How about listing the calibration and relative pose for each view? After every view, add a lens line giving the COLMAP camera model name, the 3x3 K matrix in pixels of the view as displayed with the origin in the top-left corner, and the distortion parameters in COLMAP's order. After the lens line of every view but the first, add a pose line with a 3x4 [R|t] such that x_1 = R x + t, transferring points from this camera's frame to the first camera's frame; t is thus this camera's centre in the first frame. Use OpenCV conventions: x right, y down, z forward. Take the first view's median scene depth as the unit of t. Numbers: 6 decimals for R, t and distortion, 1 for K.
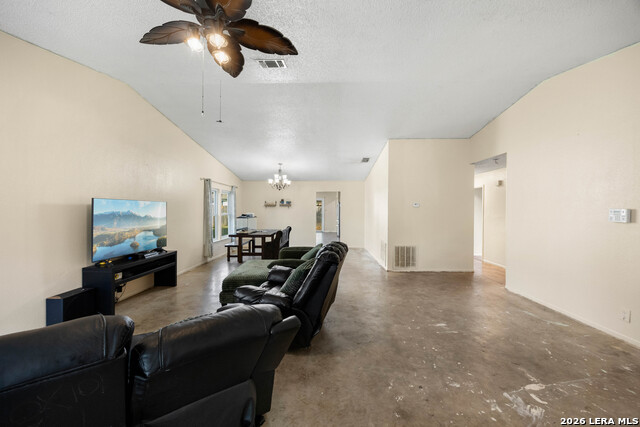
lens RADIAL K [[250.5, 0, 320.0], [0, 250.5, 213.5], [0, 0, 1]] dist [-0.000161, -0.000045]
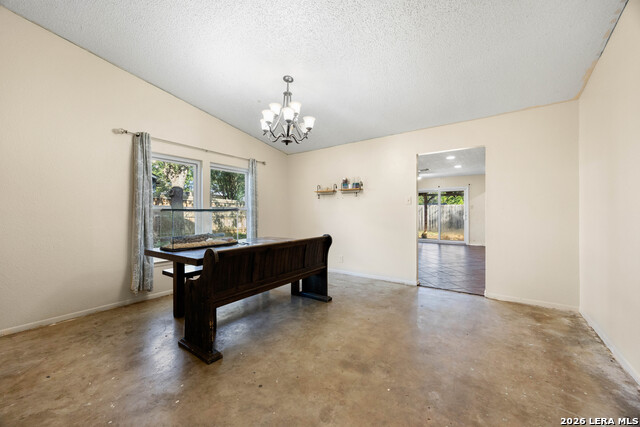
lens RADIAL K [[250.5, 0, 320.0], [0, 250.5, 213.5], [0, 0, 1]] dist [-0.000161, -0.000045]
pose [[0.835107, -0.010562, -0.549986, 0.082785], [0.001968, 0.999867, -0.016214, 0.020448], [0.550083, 0.012458, 0.835017, 0.552532]]
